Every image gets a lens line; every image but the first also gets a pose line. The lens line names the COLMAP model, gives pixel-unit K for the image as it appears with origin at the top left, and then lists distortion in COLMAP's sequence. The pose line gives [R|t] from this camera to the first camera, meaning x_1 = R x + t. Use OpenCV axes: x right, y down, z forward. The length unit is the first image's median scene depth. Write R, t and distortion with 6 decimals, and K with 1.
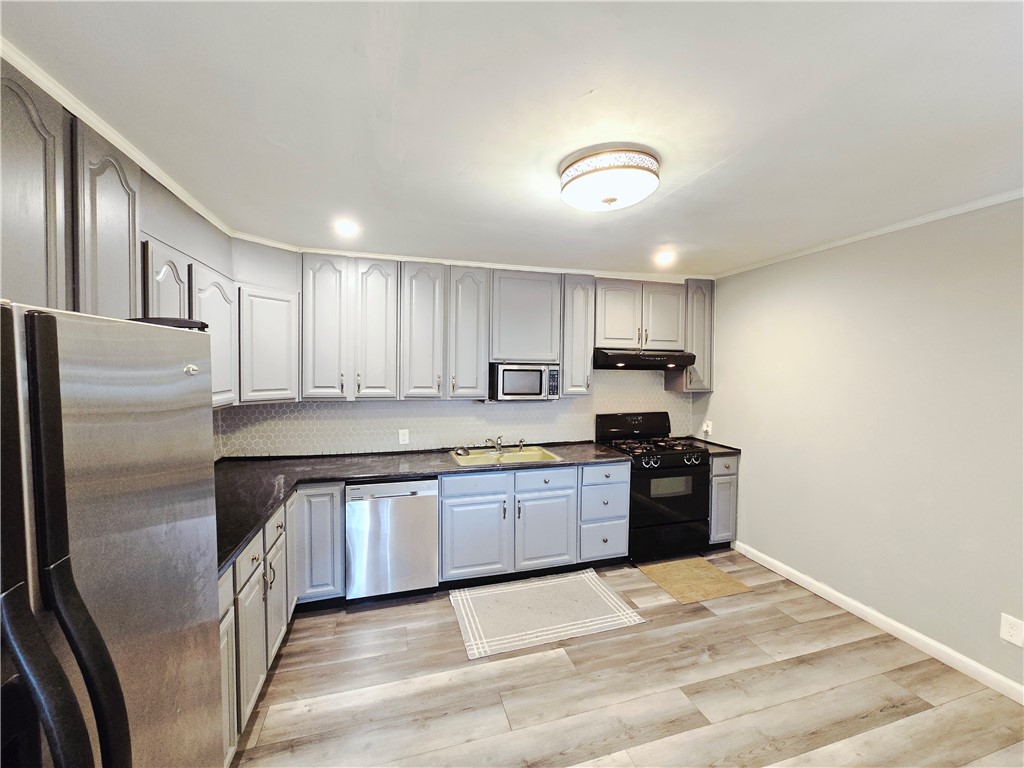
lens RADIAL K [[420.4, 0, 511.7], [0, 420.4, 379.7], [0, 0, 1]] dist [-0.006409, 0.002616]
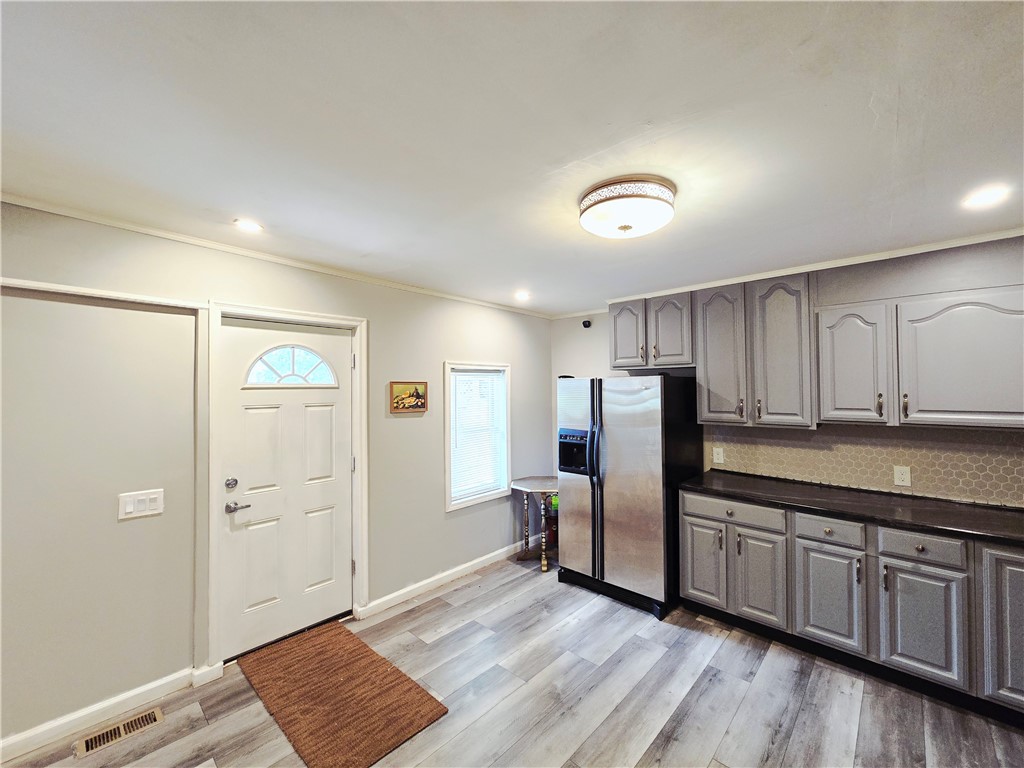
lens RADIAL K [[420.4, 0, 507.4], [0, 420.4, 379.5], [0, 0, 1]] dist [-0.006409, 0.002616]
pose [[-0.860549, -0.003394, -0.509357, 0.577294], [-0.010075, 0.999896, 0.010359, -0.034769], [0.509268, 0.014047, -0.860493, 0.998565]]
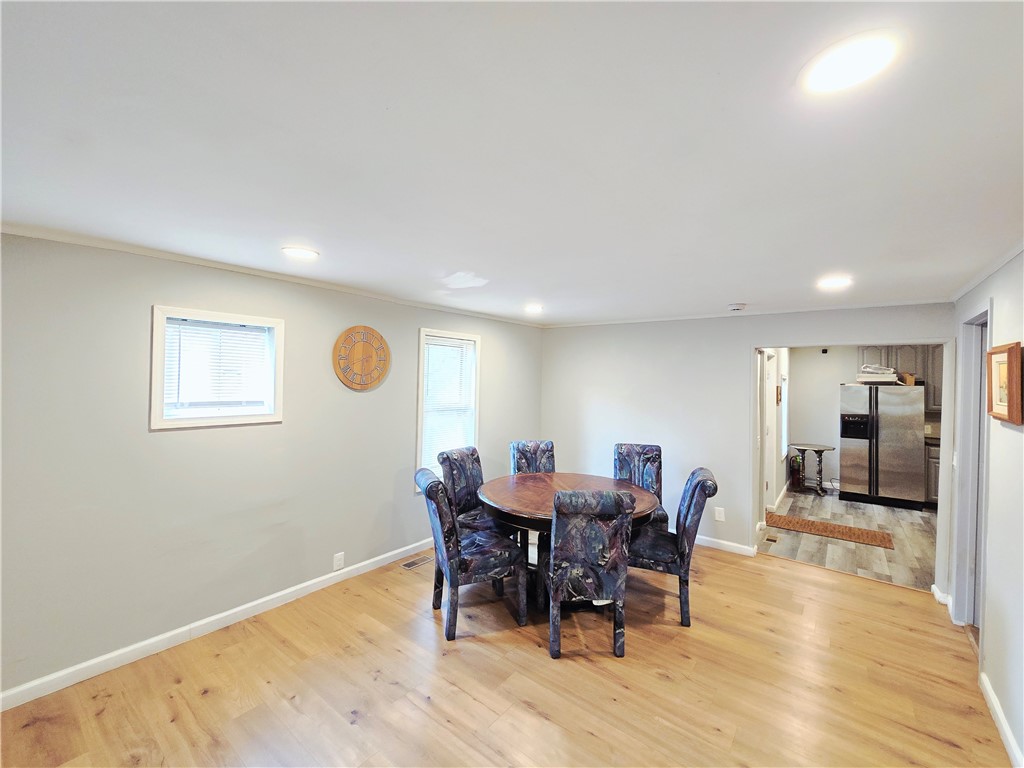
lens RADIAL K [[420.4, 0, 513.4], [0, 420.4, 382.5], [0, 0, 1]] dist [-0.006409, 0.002616]
pose [[-0.813290, -0.016891, -0.581614, 2.390101], [-0.035513, 0.999156, 0.020642, -0.023890], [0.580774, 0.037443, -0.813203, 0.790041]]
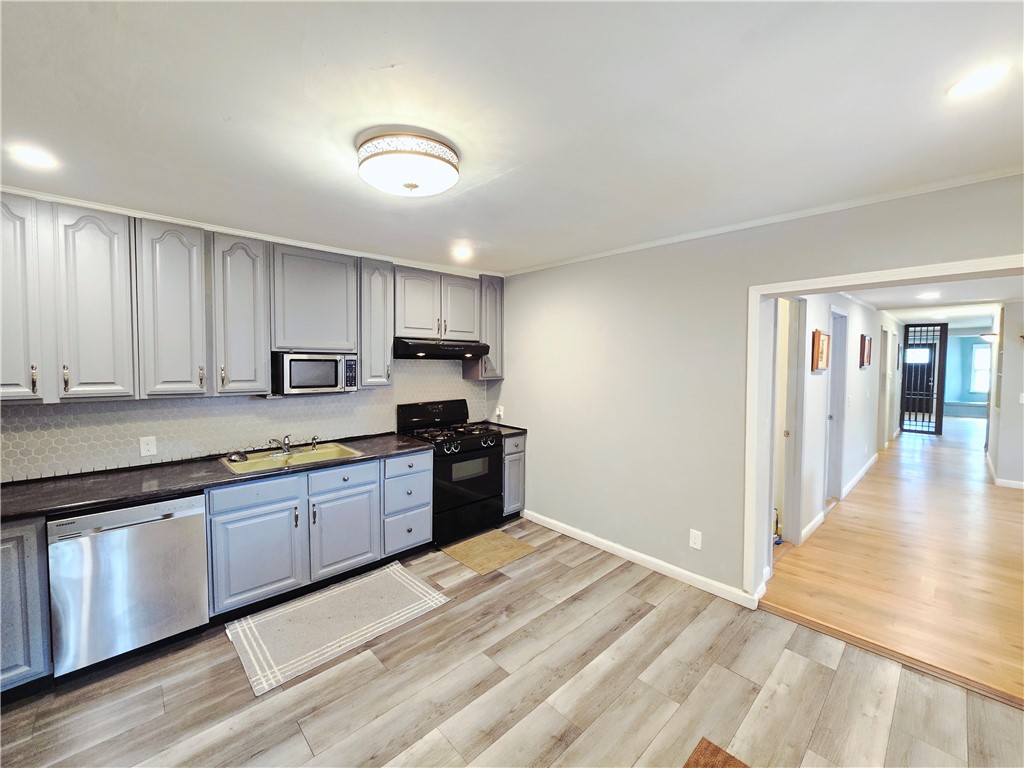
lens RADIAL K [[420.4, 0, 511.1], [0, 420.4, 379.7], [0, 0, 1]] dist [-0.006409, 0.002616]
pose [[0.890929, -0.023491, 0.453534, -0.007999], [0.012791, 0.999563, 0.026646, 0.001153], [-0.453962, -0.017938, 0.890841, 0.007632]]
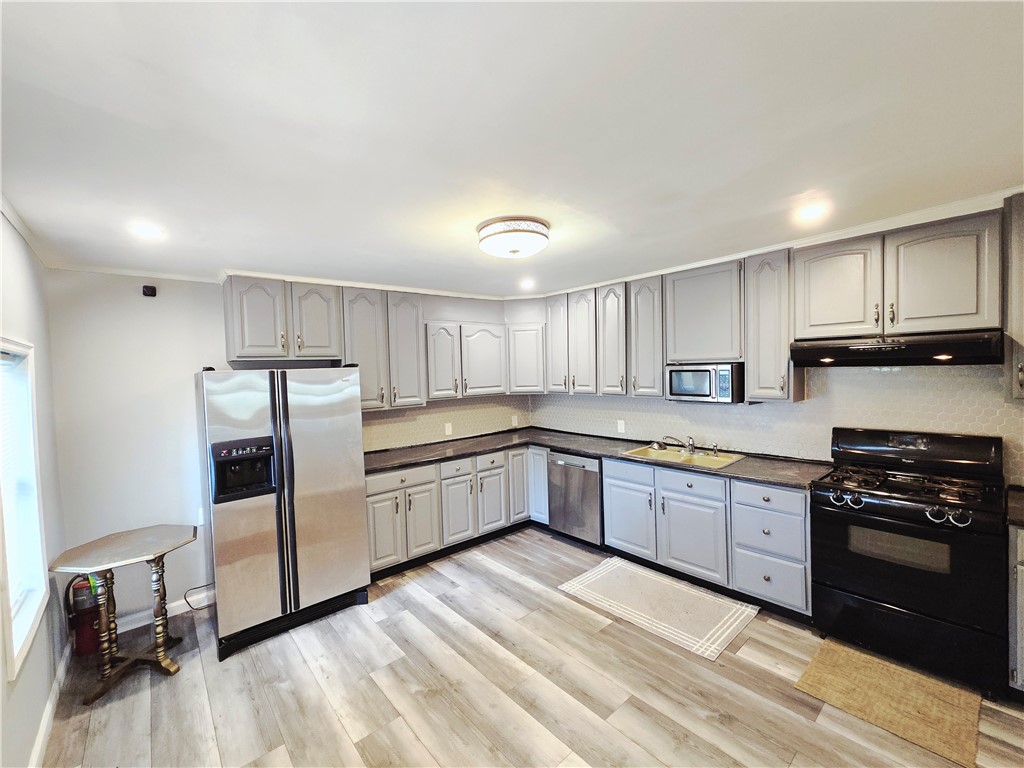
lens RADIAL K [[420.4, 0, 512.0], [0, 420.4, 380.3], [0, 0, 1]] dist [-0.006409, 0.002616]
pose [[0.419532, 0.004700, -0.907728, 0.834453], [0.004807, 0.999961, 0.007399, -0.010473], [0.907728, -0.007467, 0.419493, 0.237623]]
